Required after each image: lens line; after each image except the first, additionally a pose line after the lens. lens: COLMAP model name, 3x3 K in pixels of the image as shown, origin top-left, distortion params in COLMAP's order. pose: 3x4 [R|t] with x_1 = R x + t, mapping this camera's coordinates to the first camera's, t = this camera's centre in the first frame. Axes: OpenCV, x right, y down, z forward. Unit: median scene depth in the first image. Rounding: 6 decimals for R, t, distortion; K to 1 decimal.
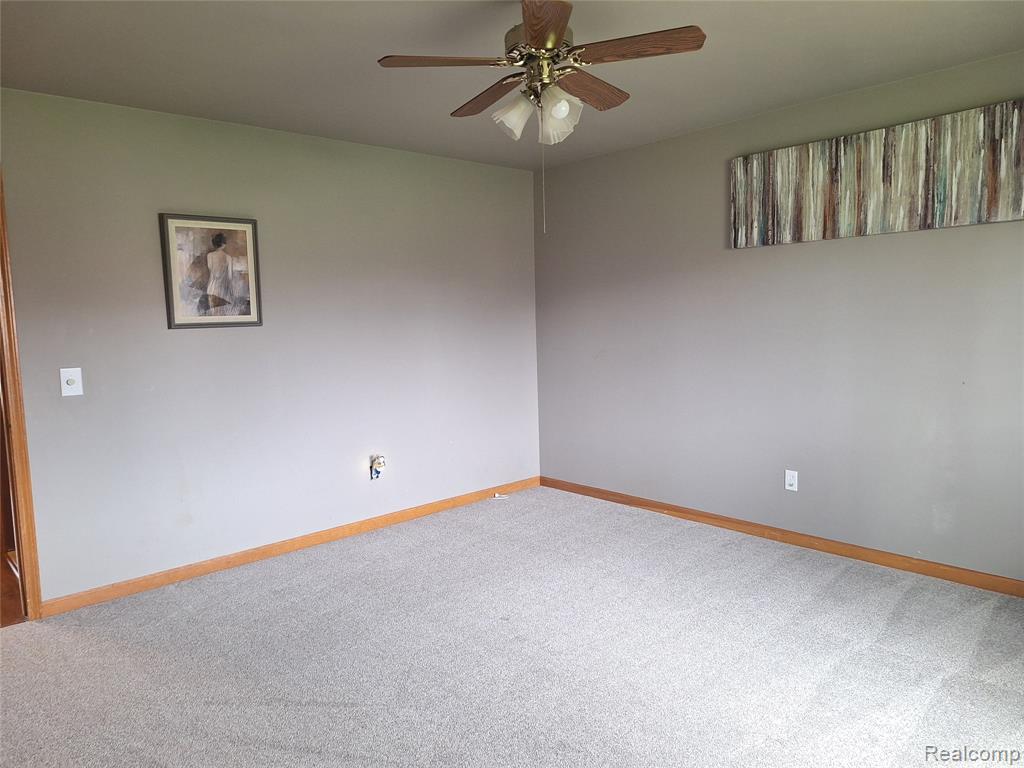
lens RADIAL K [[703.4, 0, 512.0], [0, 703.4, 384.0], [0, 0, 1]] dist [0.098738, -0.124882]
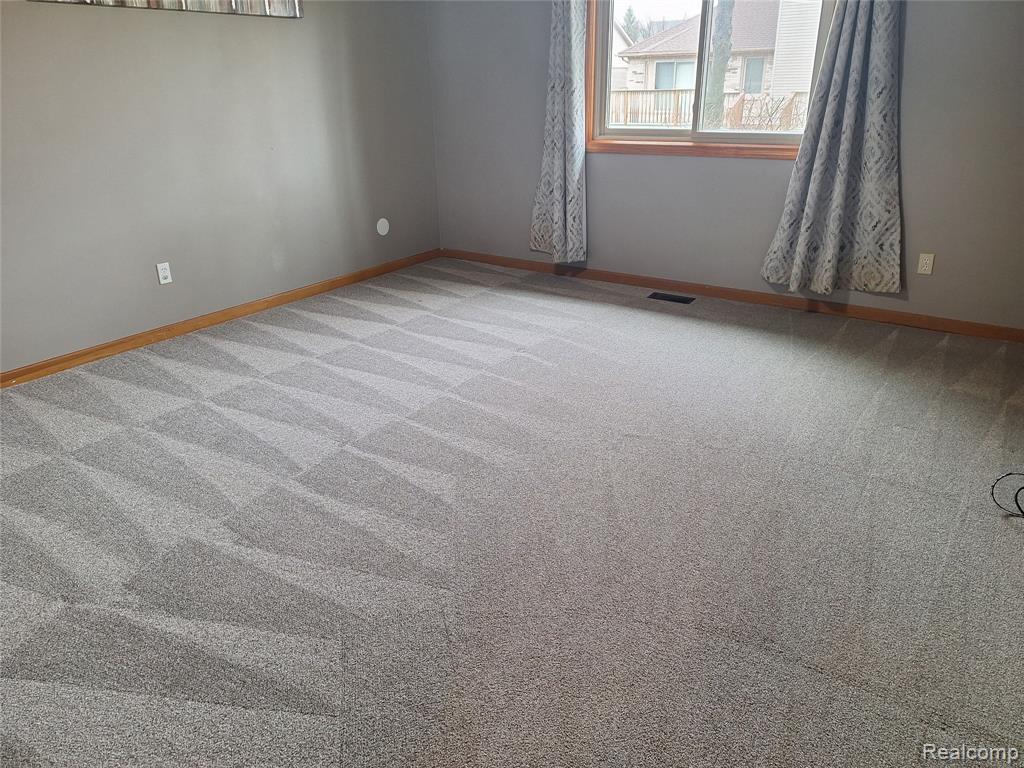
lens RADIAL K [[703.4, 0, 512.0], [0, 703.4, 384.0], [0, 0, 1]] dist [0.098738, -0.124882]
pose [[-0.226802, -0.347728, 0.909751, -0.733415], [0.123026, 0.916381, 0.380933, -0.046270], [-0.966139, 0.198319, -0.165058, 0.795162]]
